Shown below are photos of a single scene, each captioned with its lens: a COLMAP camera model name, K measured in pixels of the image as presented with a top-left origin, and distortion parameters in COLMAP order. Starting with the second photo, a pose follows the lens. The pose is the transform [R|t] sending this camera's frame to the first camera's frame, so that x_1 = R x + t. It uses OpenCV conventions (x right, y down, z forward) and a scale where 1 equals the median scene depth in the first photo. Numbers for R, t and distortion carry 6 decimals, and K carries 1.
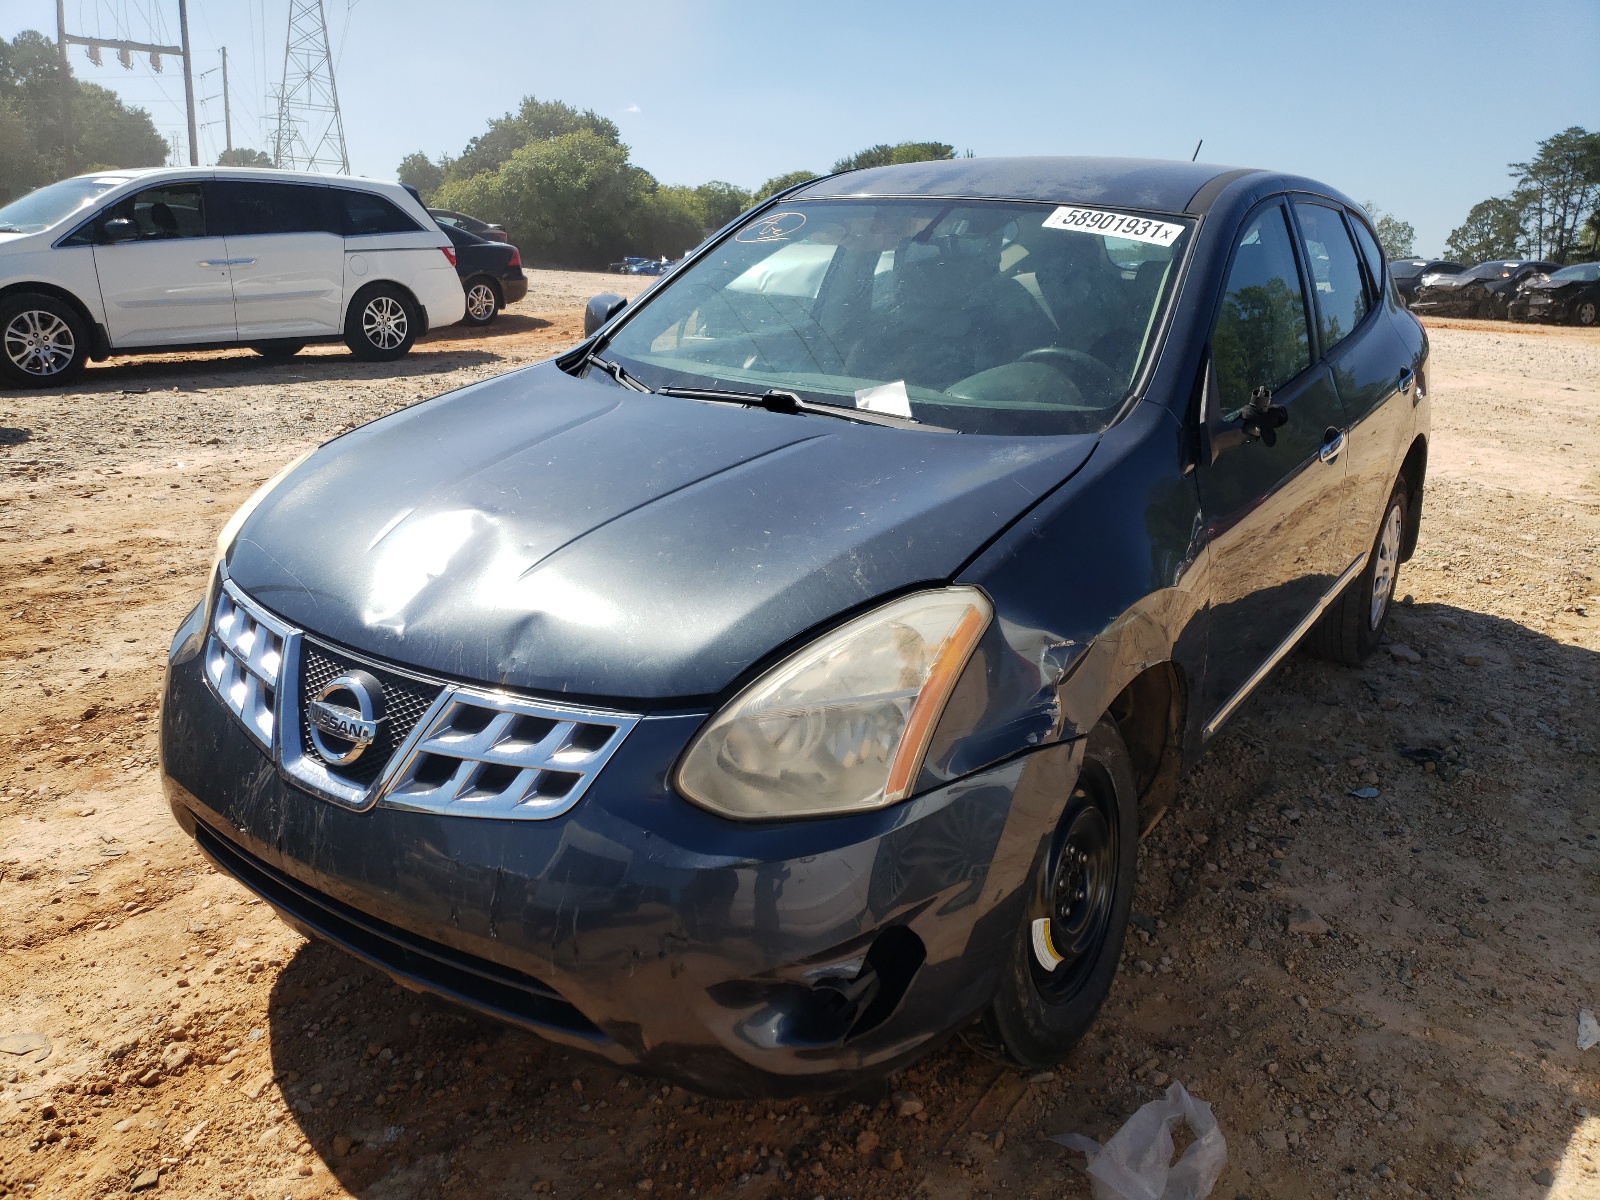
lens RADIAL K [[1213.5, 0, 798.5], [0, 1213.5, 579.4], [0, 0, 1]] dist [0.038724, -0.030034]
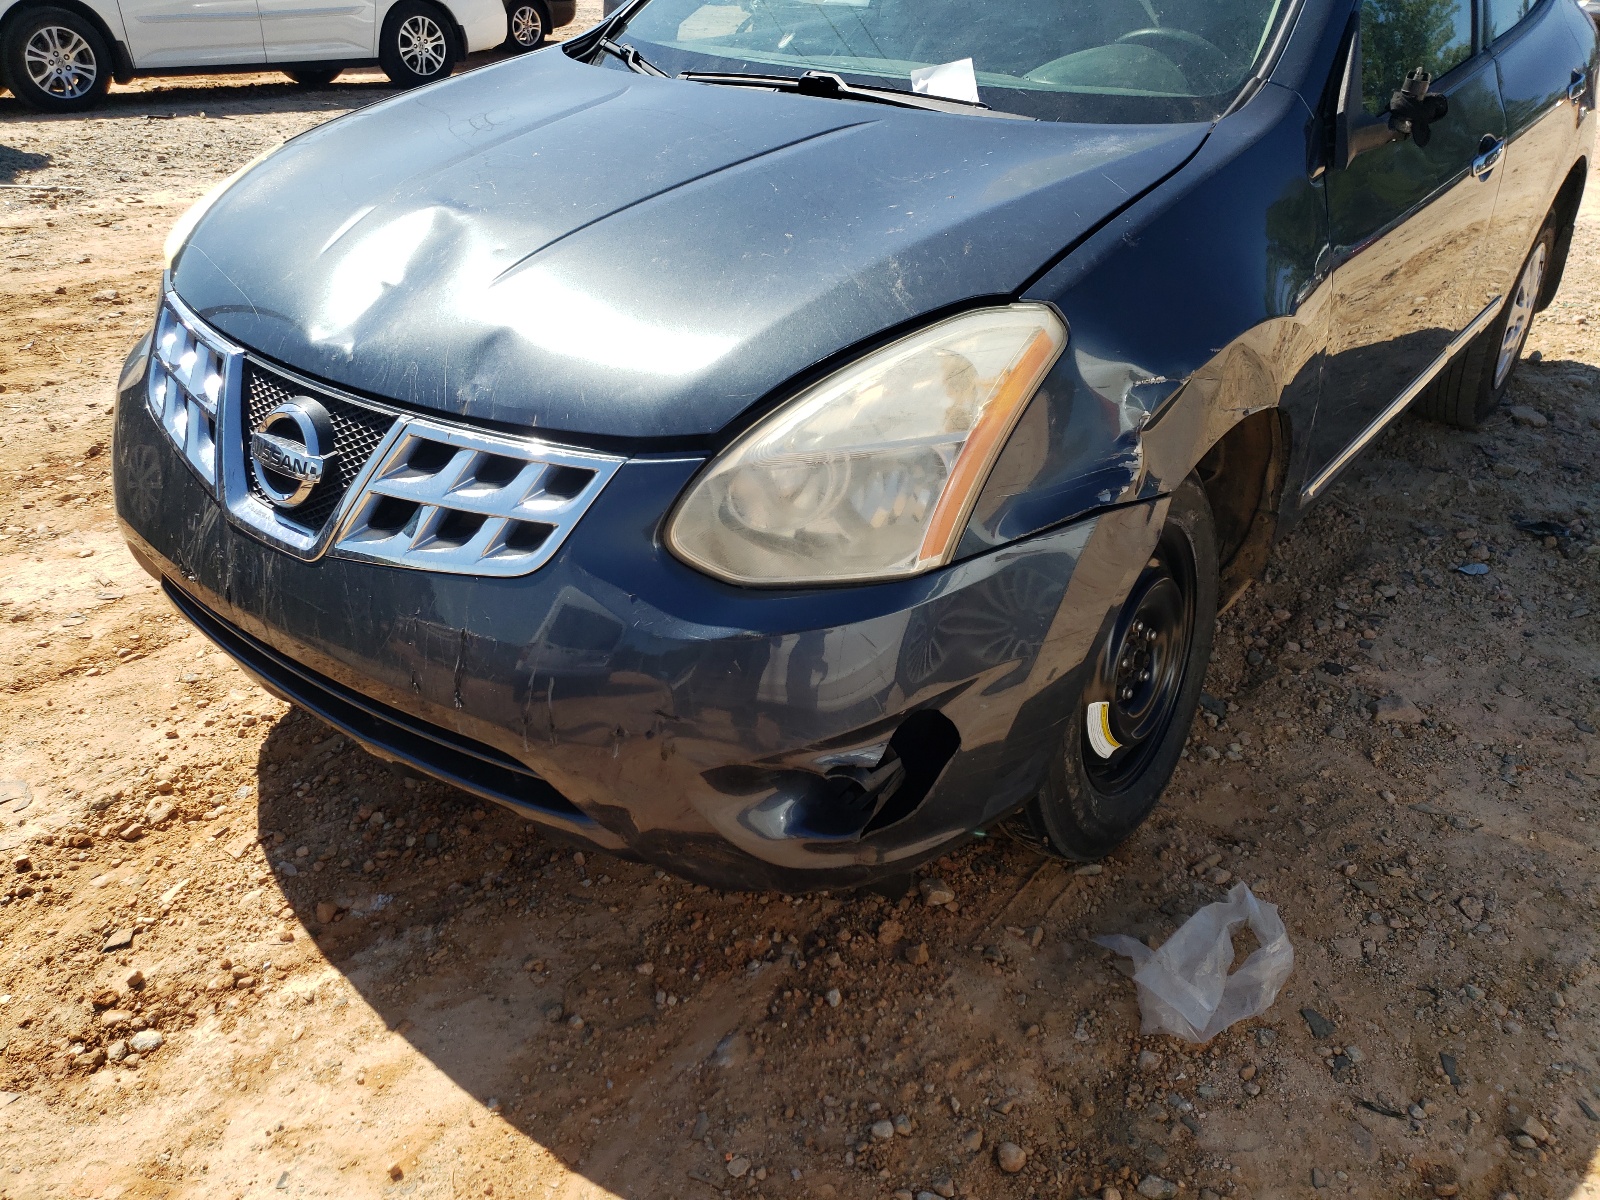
lens RADIAL K [[1213.5, 0, 798.5], [0, 1213.5, 579.4], [0, 0, 1]] dist [0.038724, -0.030034]
pose [[0.998521, 0.026682, -0.047372, 0.021182], [-0.017023, 0.980915, 0.193691, 0.024917], [0.051636, -0.192598, 0.979918, 0.140994]]
